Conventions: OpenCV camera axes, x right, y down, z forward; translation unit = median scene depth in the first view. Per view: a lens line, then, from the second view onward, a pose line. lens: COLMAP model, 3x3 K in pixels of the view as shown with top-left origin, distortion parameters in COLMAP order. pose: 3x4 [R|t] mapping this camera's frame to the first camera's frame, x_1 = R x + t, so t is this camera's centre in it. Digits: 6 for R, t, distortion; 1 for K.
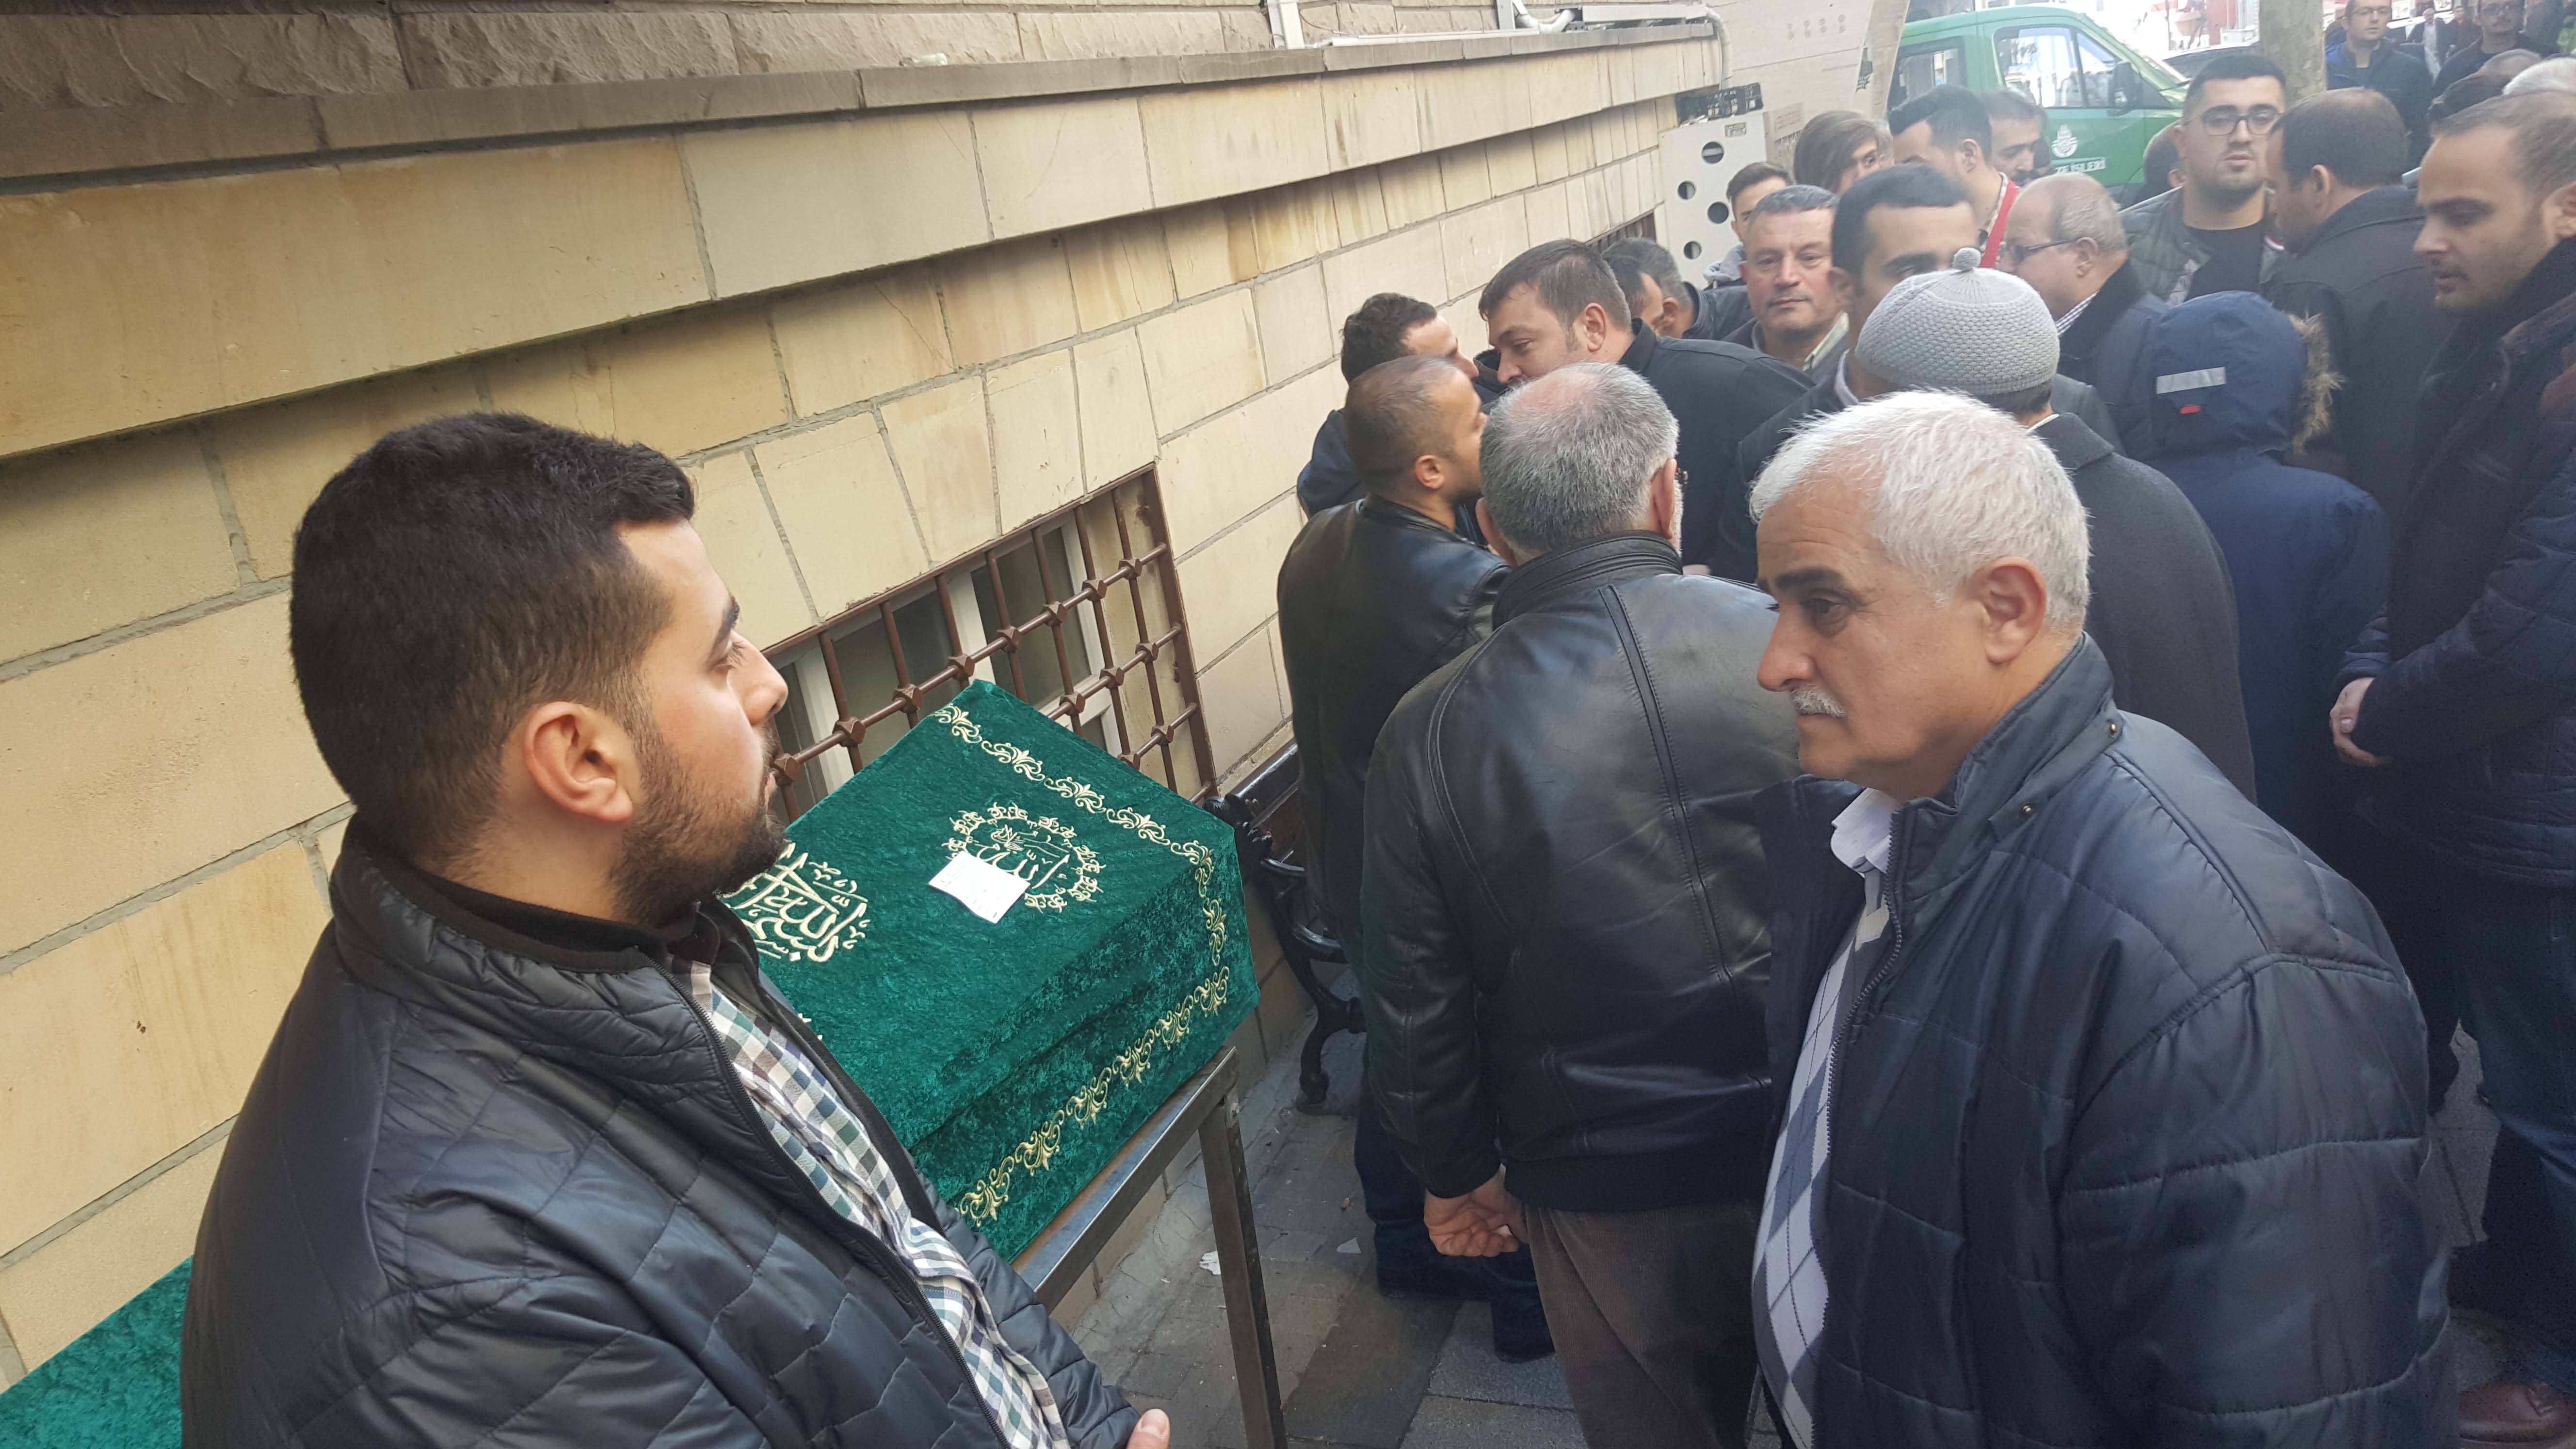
lens RADIAL K [[1921.8, 0, 1207.3], [0, 1921.8, 754.4], [0, 0, 1]] dist [0.075401, -0.111189]
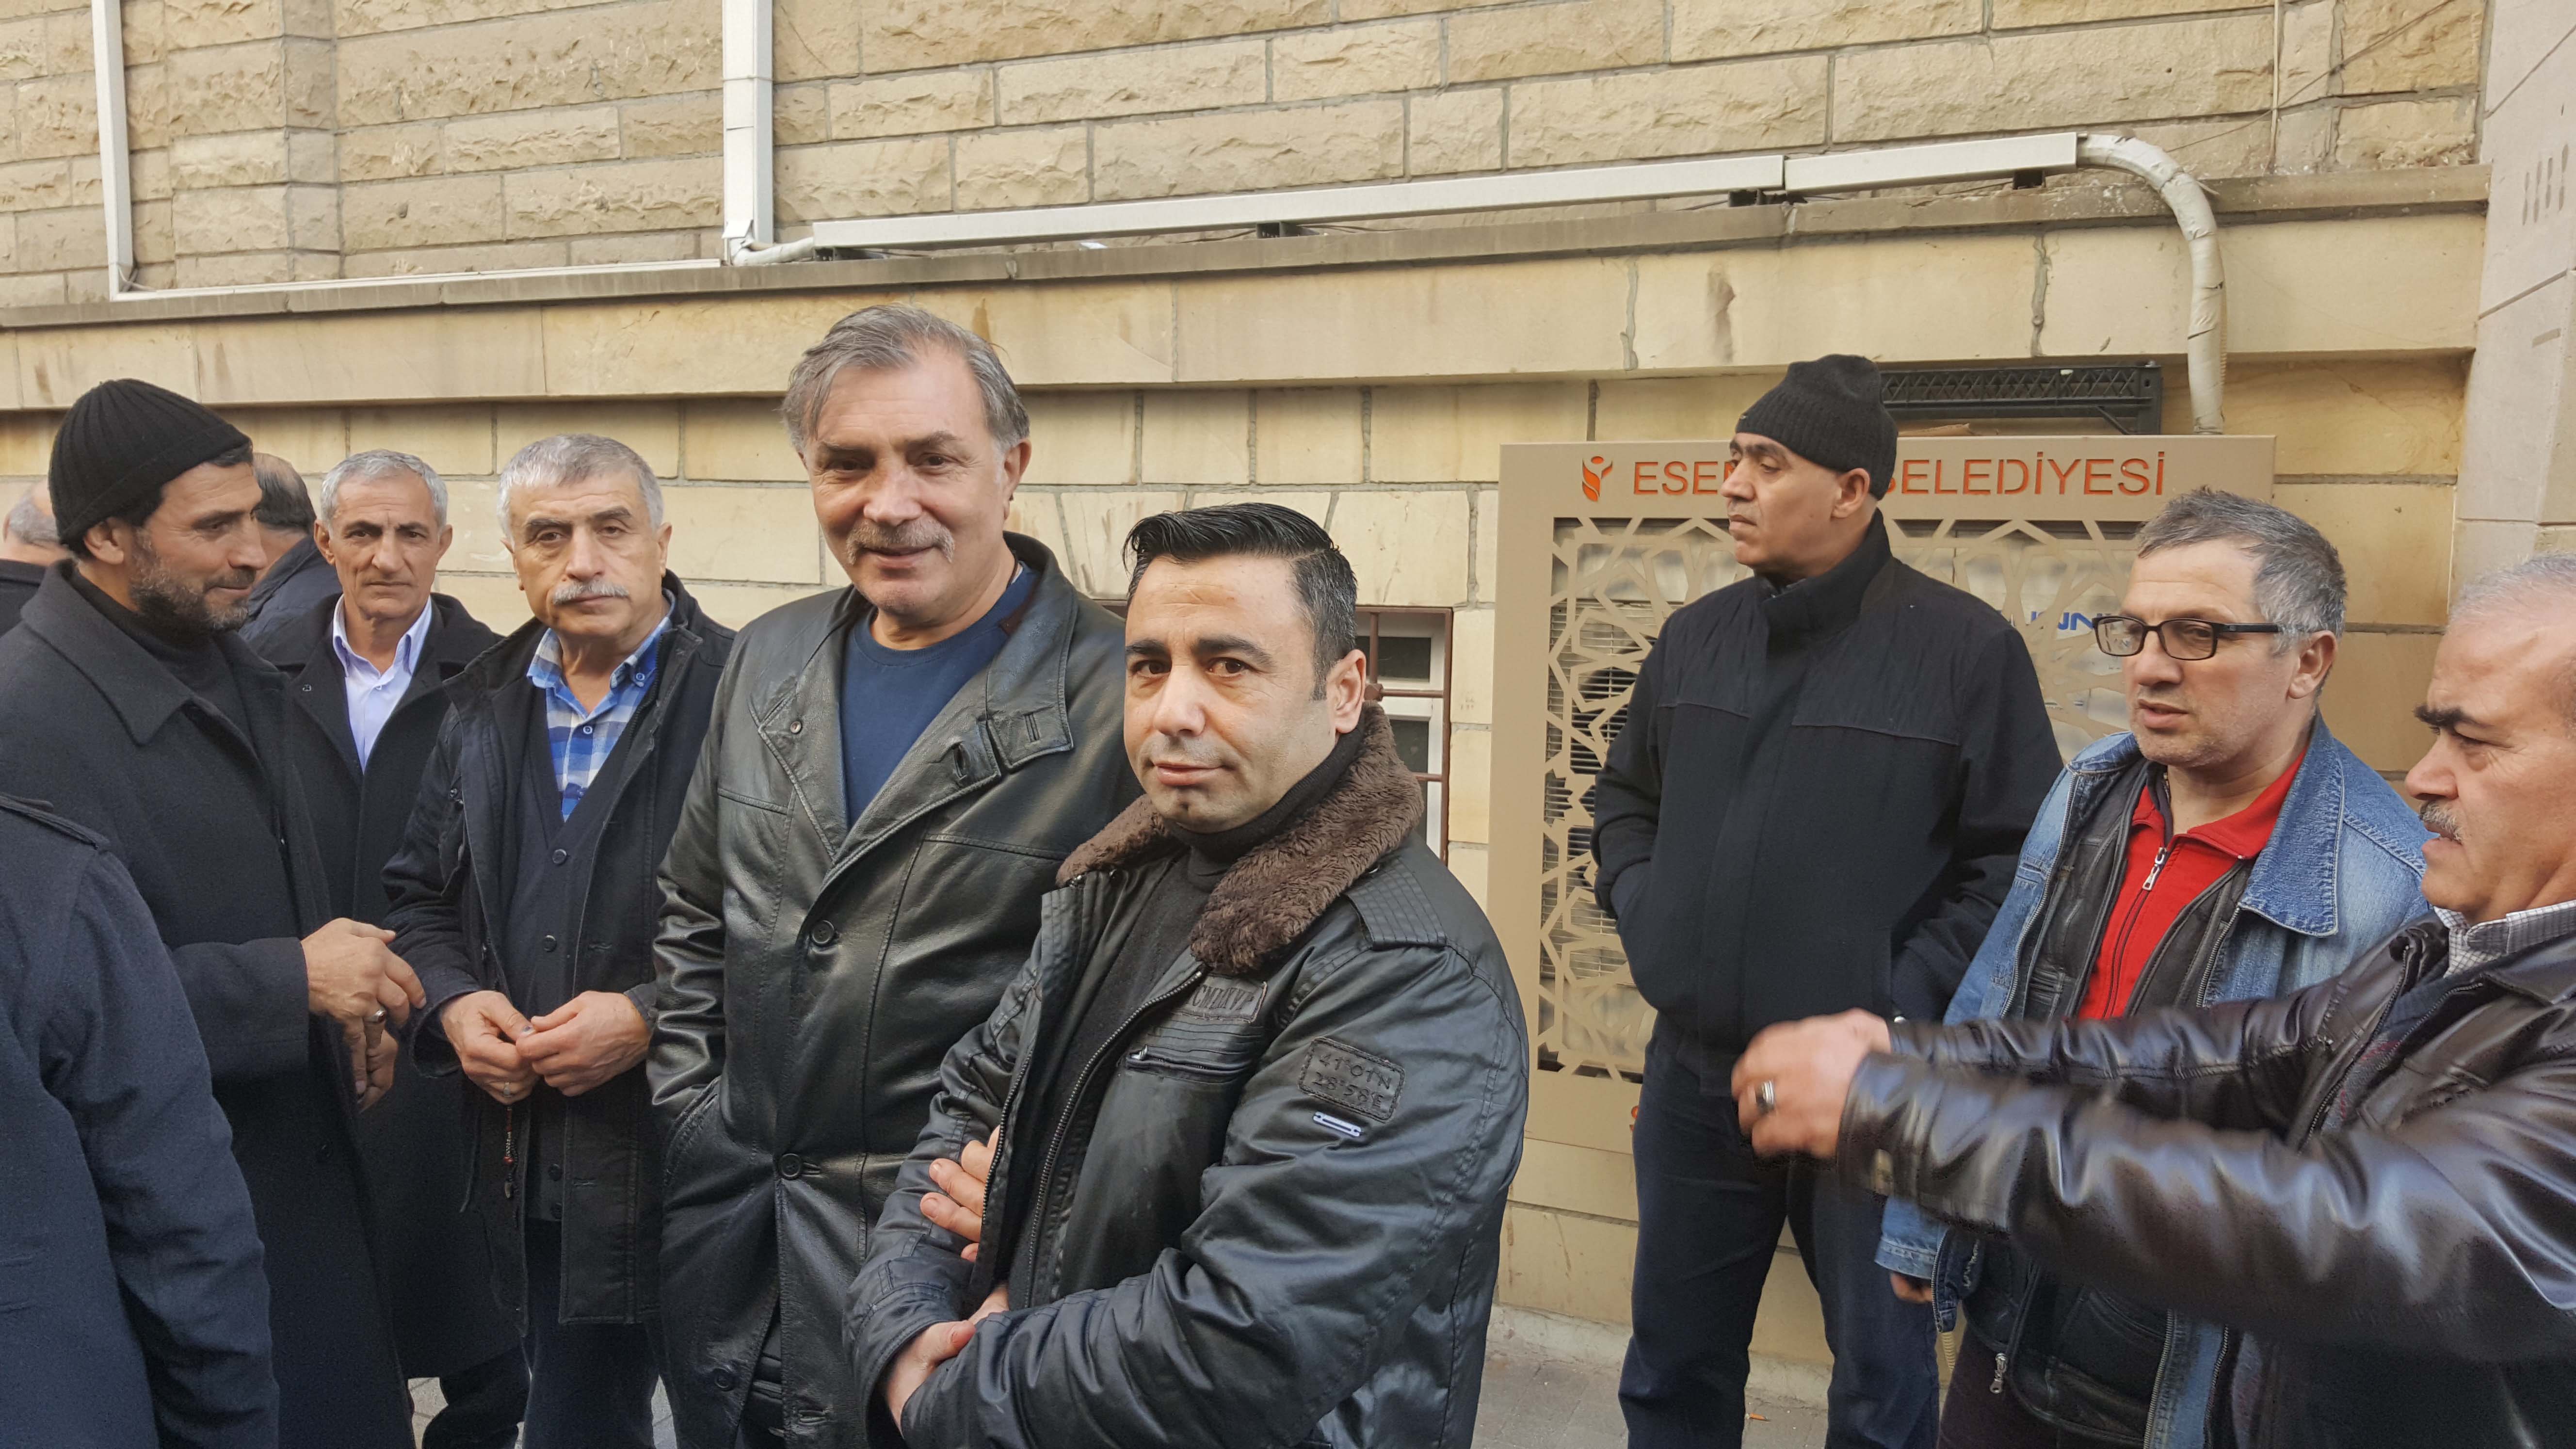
lens RADIAL K [[1921.8, 0, 1255.0], [0, 1921.8, 742.6], [0, 0, 1]] dist [0.075401, -0.111189]
pose [[-0.029164, 0.286937, -0.957505, 1.421404], [-0.292578, 0.913509, 0.282664, -0.766659], [0.955797, 0.288388, 0.057310, 1.953623]]
